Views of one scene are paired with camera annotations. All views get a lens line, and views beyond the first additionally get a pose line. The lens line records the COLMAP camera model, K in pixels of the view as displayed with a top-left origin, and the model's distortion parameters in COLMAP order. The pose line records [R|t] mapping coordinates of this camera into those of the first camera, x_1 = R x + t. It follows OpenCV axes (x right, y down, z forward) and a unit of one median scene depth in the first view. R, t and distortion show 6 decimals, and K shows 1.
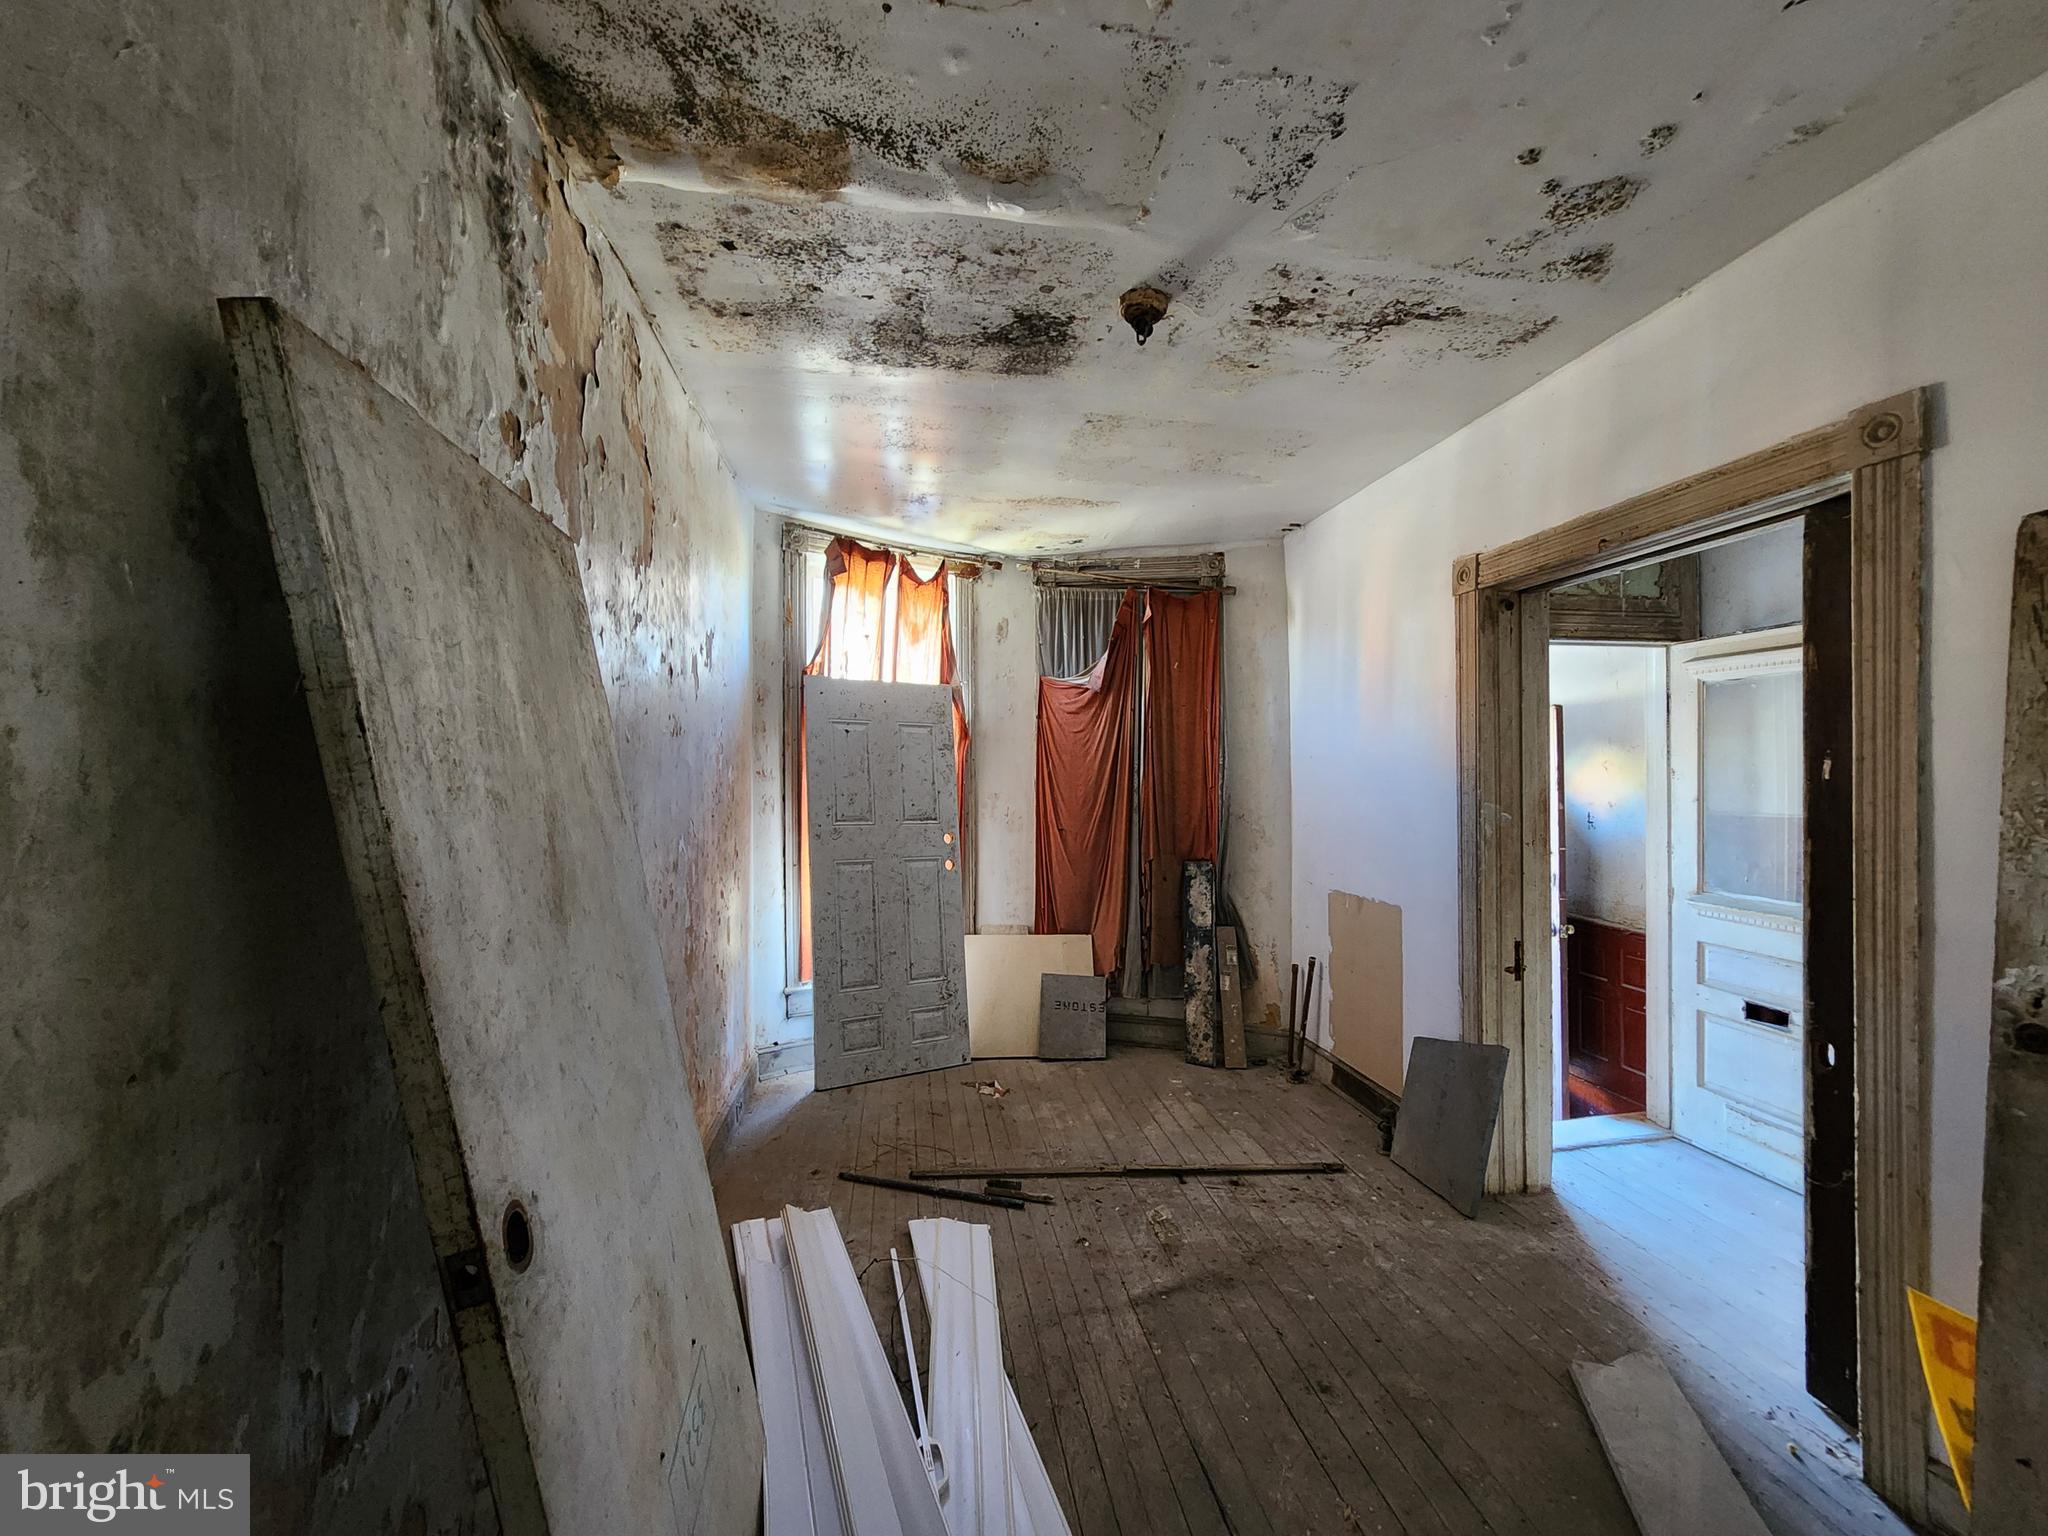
lens RADIAL K [[854.7, 0, 1062.1], [0, 854.7, 780.2], [0, 0, 1]] dist [-0.002761, -0.000854]
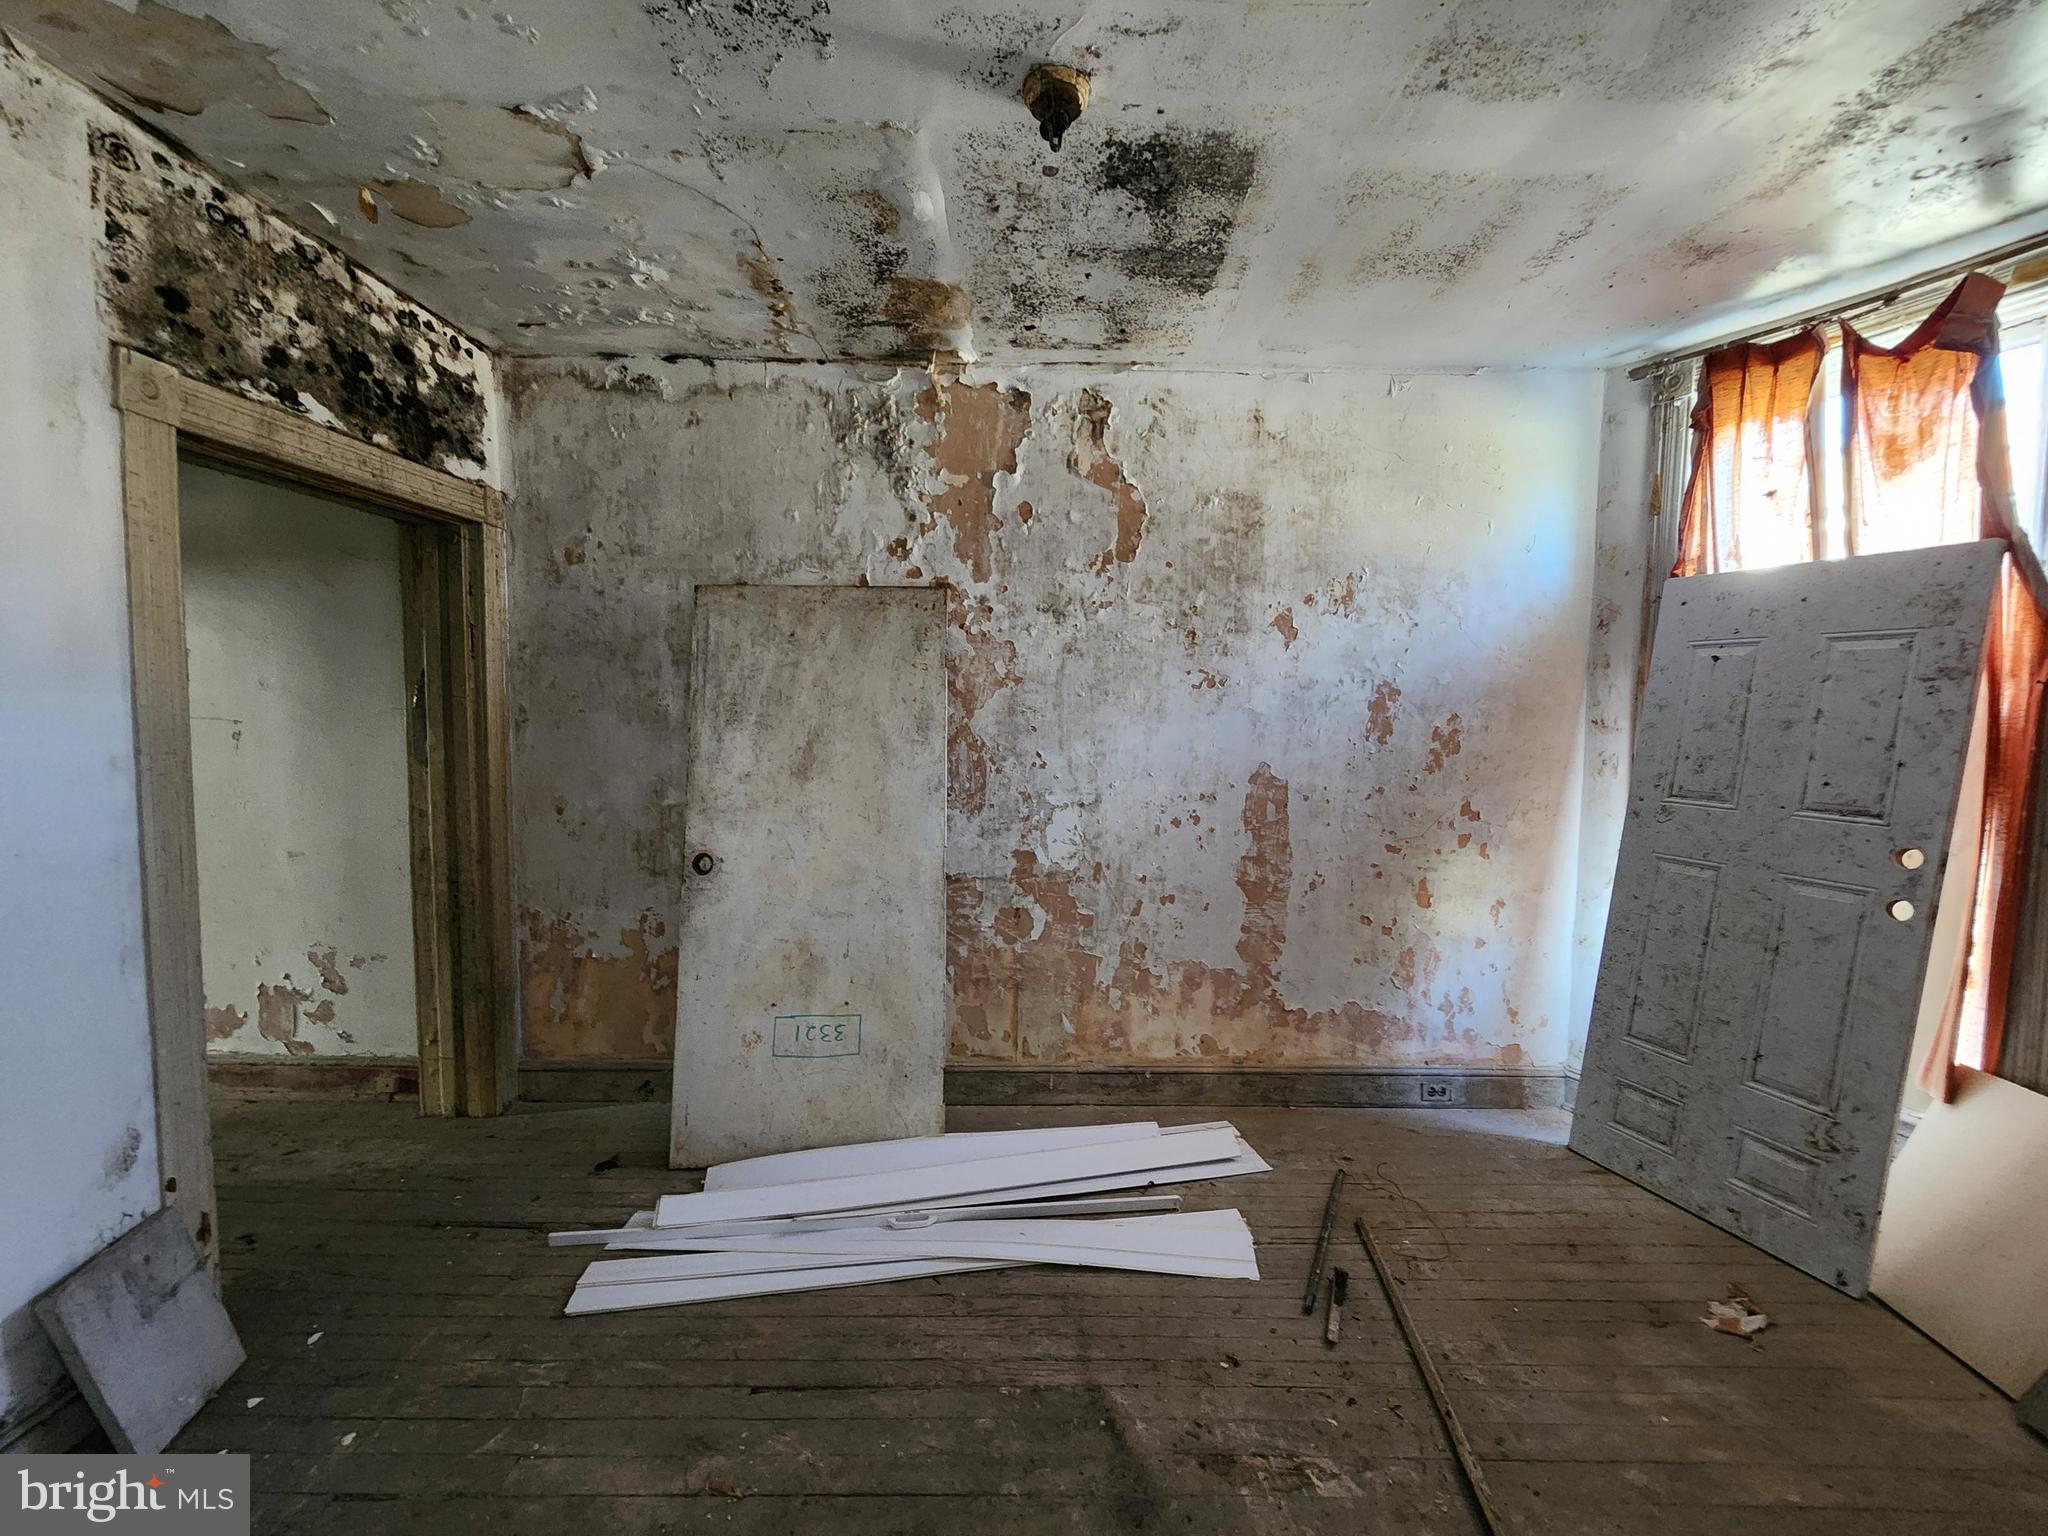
lens RADIAL K [[822.7, 0, 995.6], [0, 822.7, 784.7], [0, 0, 1]] dist [0.004148, -0.006266]
pose [[-0.212793, 0.081580, -0.973686, 0.475683], [-0.017223, 0.996040, 0.087217, -0.007790], [0.976946, 0.035329, -0.210545, 0.622201]]
